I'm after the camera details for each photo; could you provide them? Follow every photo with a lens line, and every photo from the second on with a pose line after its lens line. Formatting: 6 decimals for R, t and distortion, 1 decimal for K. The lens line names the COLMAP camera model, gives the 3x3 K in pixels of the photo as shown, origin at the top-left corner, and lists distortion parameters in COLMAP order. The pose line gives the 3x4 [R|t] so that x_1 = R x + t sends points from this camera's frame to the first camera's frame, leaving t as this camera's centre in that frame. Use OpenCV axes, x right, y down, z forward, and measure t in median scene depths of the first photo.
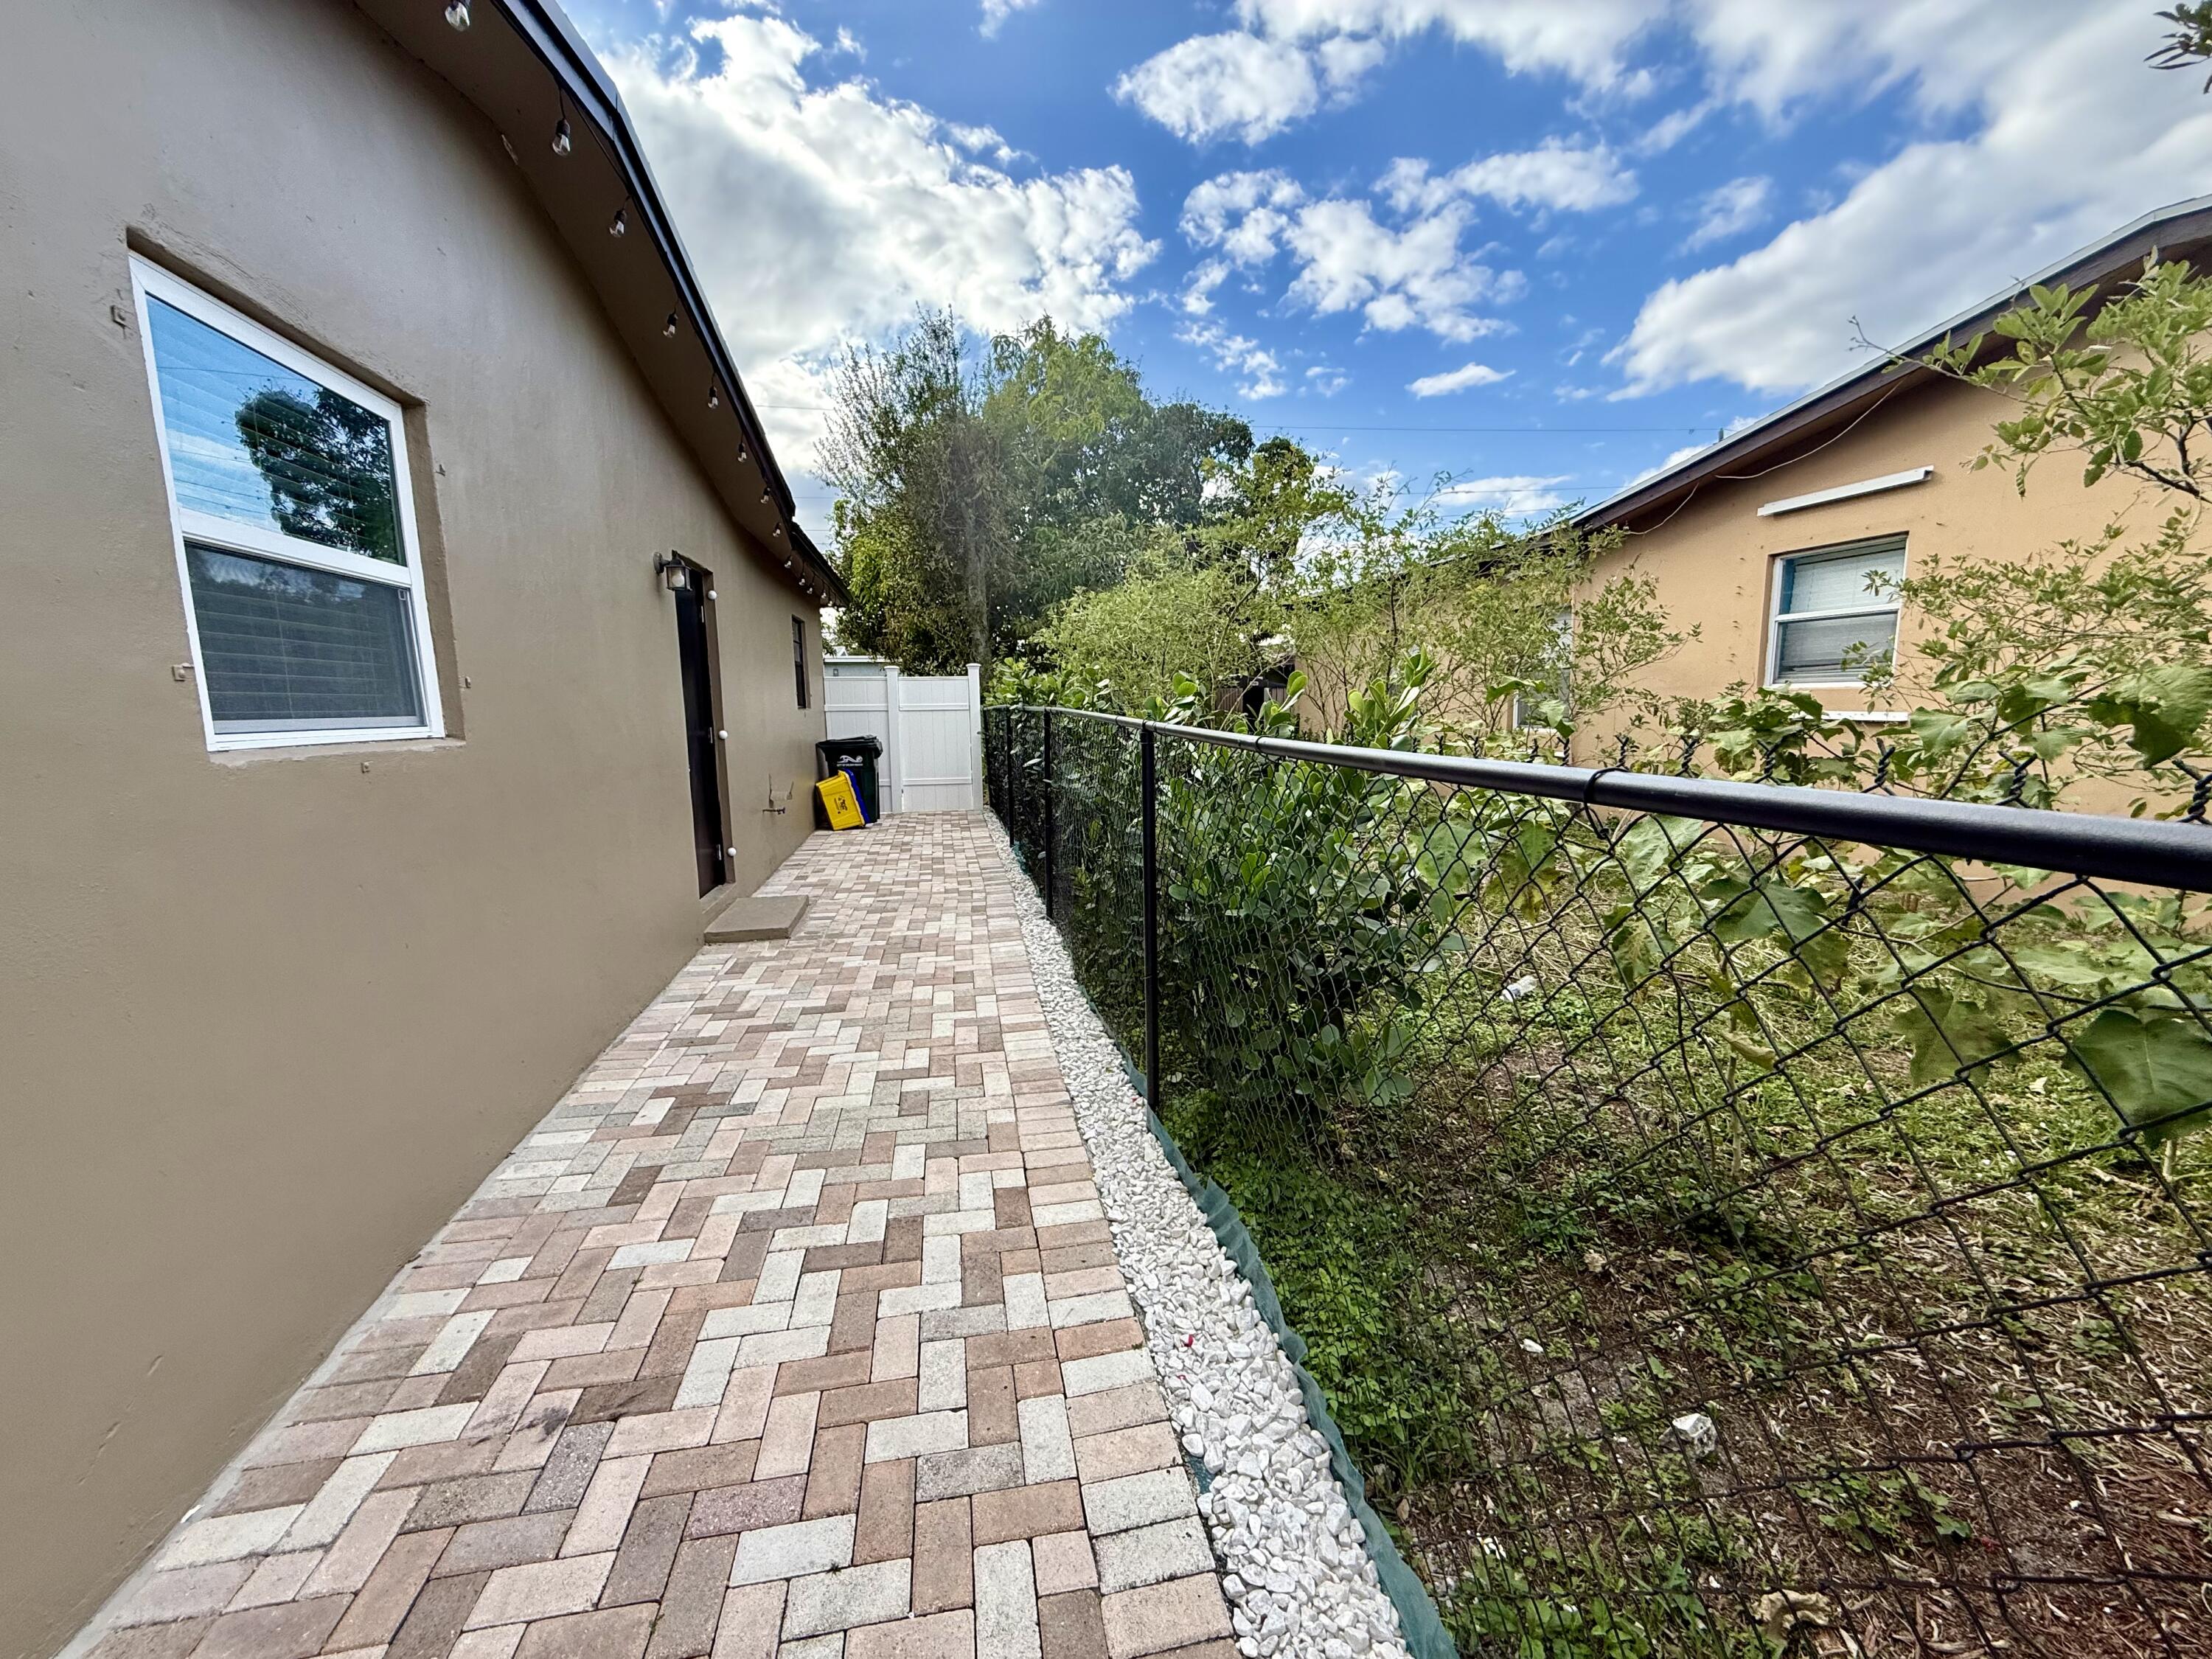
lens RADIAL K [[878.8, 0, 1103.0], [0, 878.8, 826.8], [0, 0, 1]] dist [-0.002636, 0.000117]
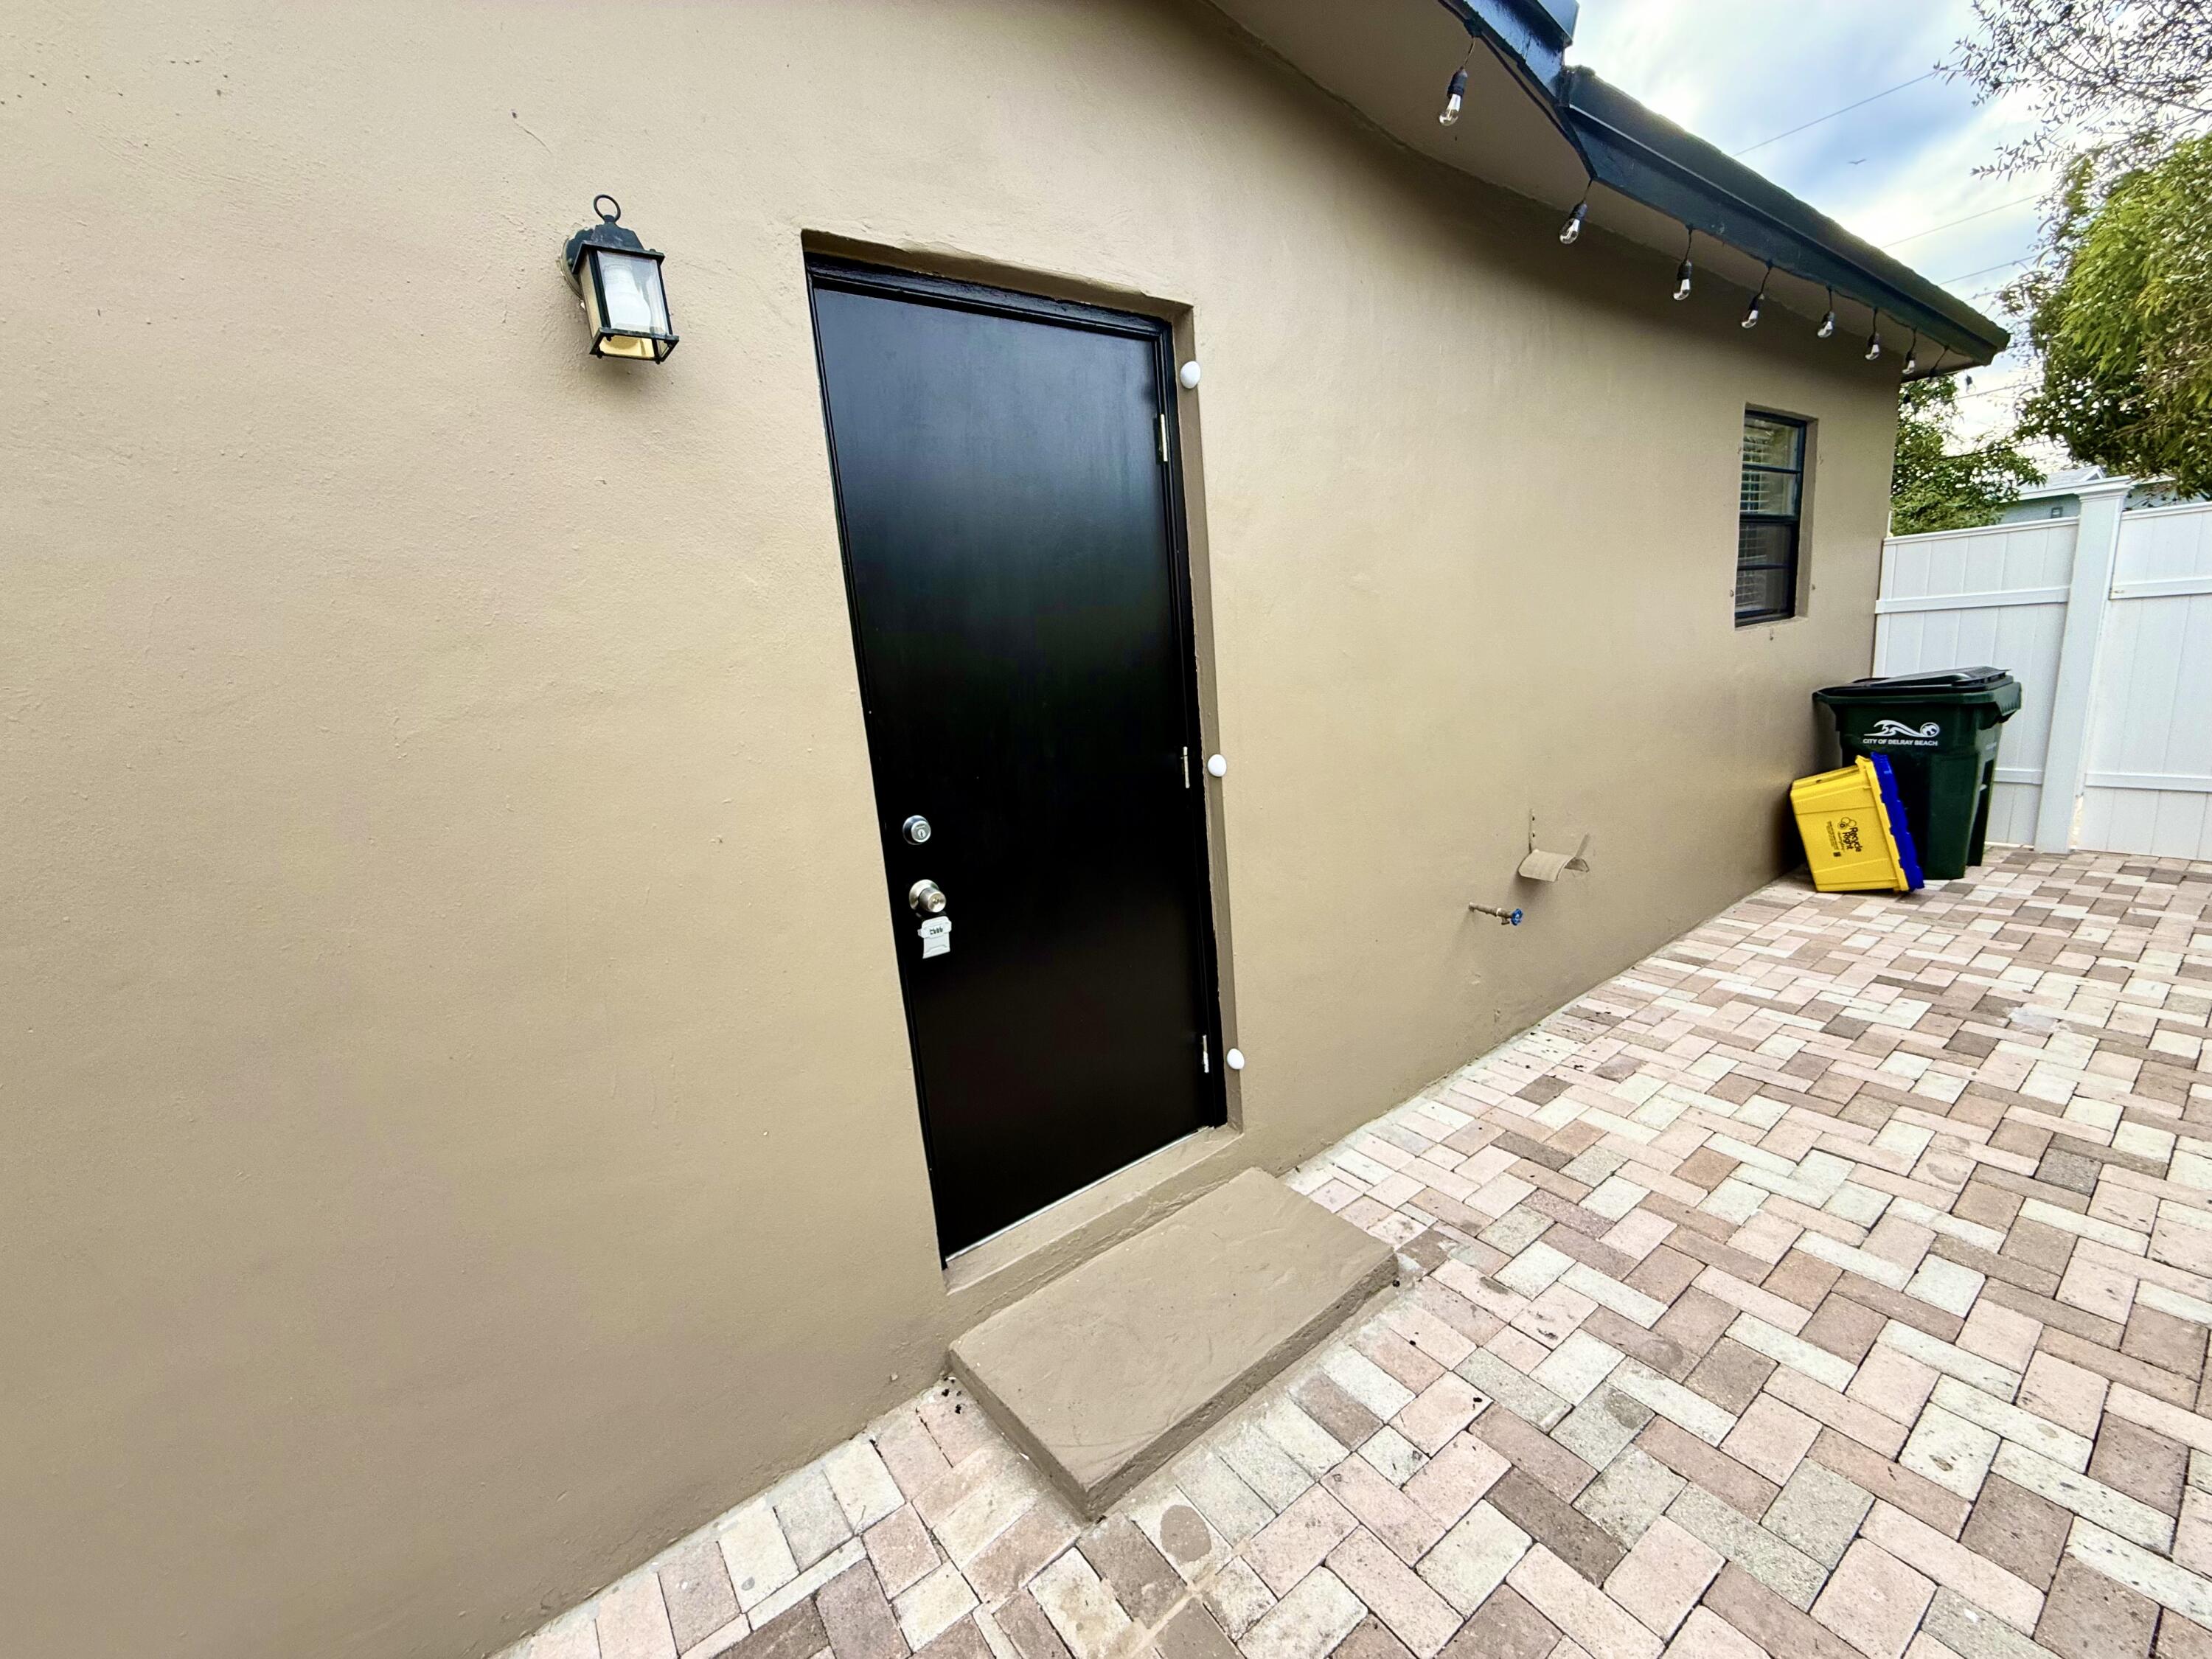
lens RADIAL K [[878.8, 0, 1097.7], [0, 878.8, 827.0], [0, 0, 1]] dist [-0.002636, 0.000117]
pose [[0.433866, 0.160387, -0.886587, -0.067596], [-0.047709, 0.986737, 0.155157, -0.077072], [0.899714, -0.025019, 0.435763, 0.449921]]
